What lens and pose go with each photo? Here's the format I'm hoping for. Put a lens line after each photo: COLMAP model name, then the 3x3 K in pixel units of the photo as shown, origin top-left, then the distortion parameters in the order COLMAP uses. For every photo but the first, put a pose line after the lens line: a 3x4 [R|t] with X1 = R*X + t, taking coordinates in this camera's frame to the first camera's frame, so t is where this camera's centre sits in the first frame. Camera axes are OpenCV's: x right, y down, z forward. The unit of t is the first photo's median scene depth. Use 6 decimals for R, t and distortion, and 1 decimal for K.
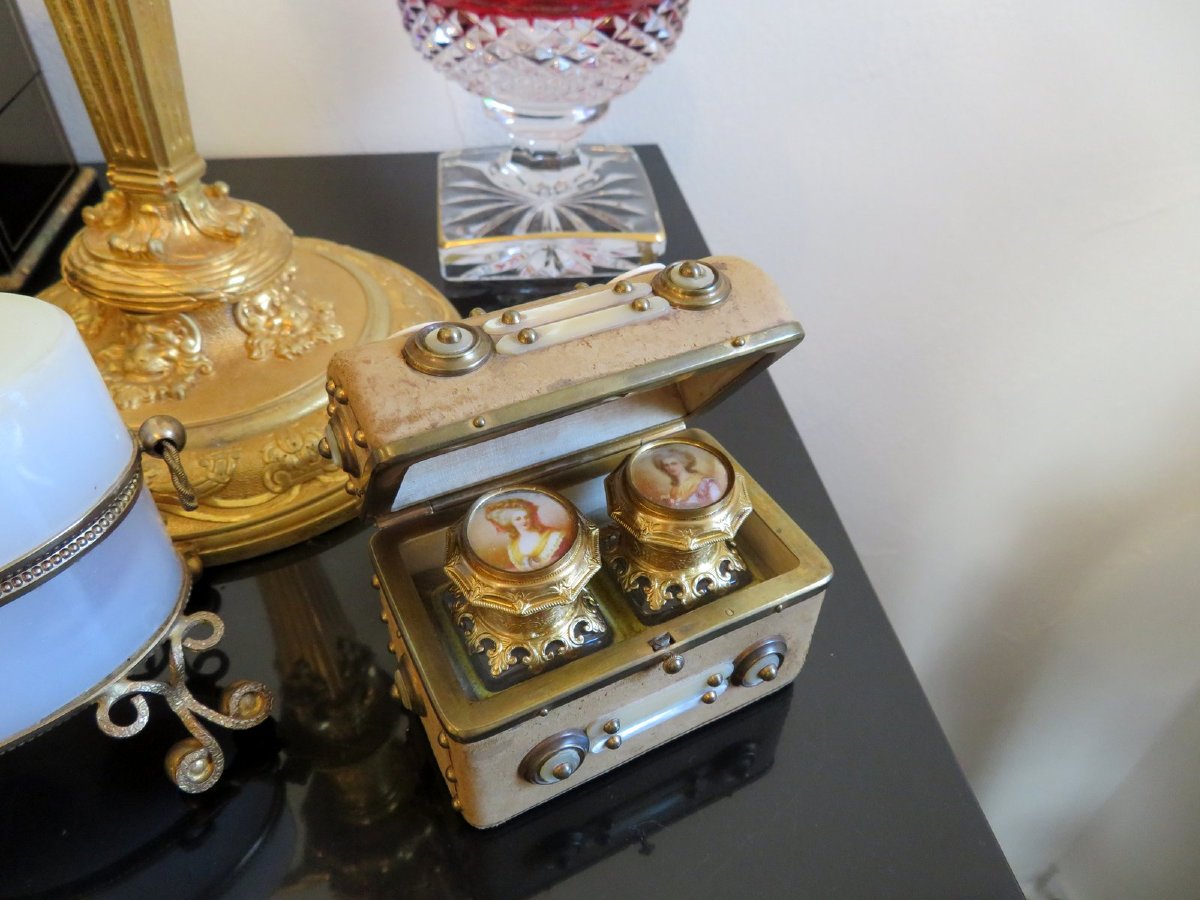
lens RADIAL K [[855.8, 0, 600.0], [0, 855.8, 450.0], [0, 0, 1]] dist [-0.001380, 0.003120]
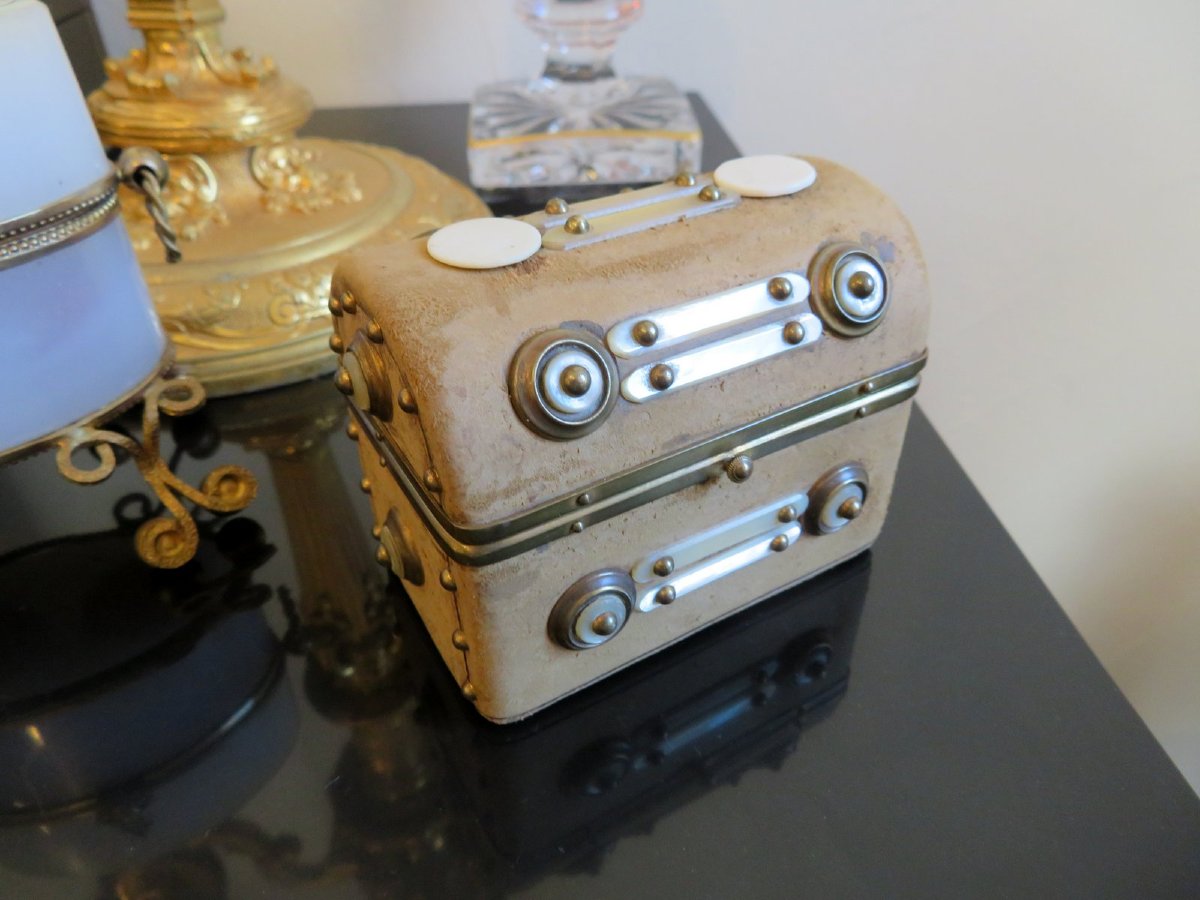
lens RADIAL K [[855.8, 0, 600.0], [0, 855.8, 450.0], [0, 0, 1]] dist [-0.001380, 0.003120]
pose [[0.997778, -0.006263, -0.066328, 0.033308], [0.000435, 0.996162, -0.087529, 0.256705], [0.066622, 0.087305, 0.993951, 0.088609]]
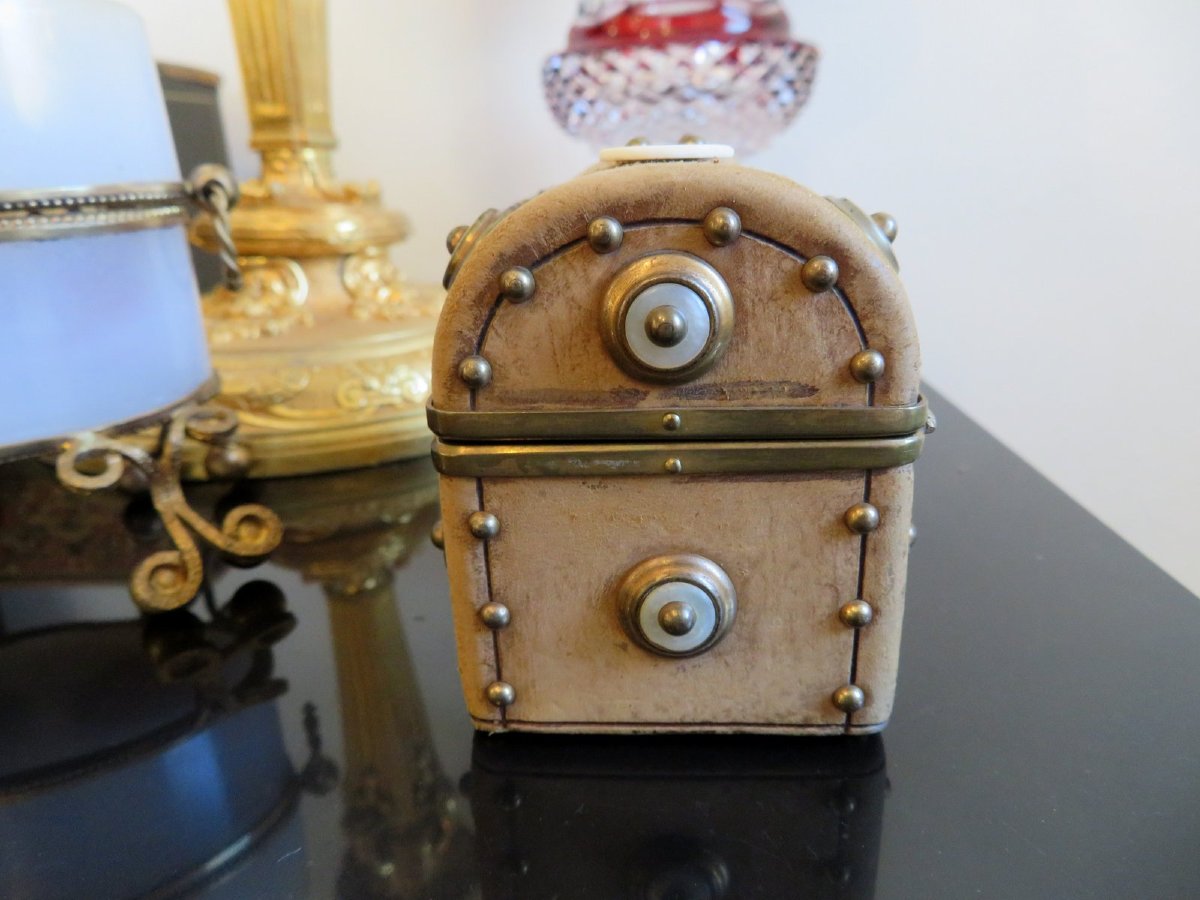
lens RADIAL K [[855.8, 0, 600.0], [0, 855.8, 450.0], [0, 0, 1]] dist [-0.001380, 0.003120]
pose [[0.984613, -0.006471, -0.174629, 0.033124], [-0.058626, 0.929167, -0.364981, 0.377979], [0.164621, 0.369602, 0.914491, 0.233697]]
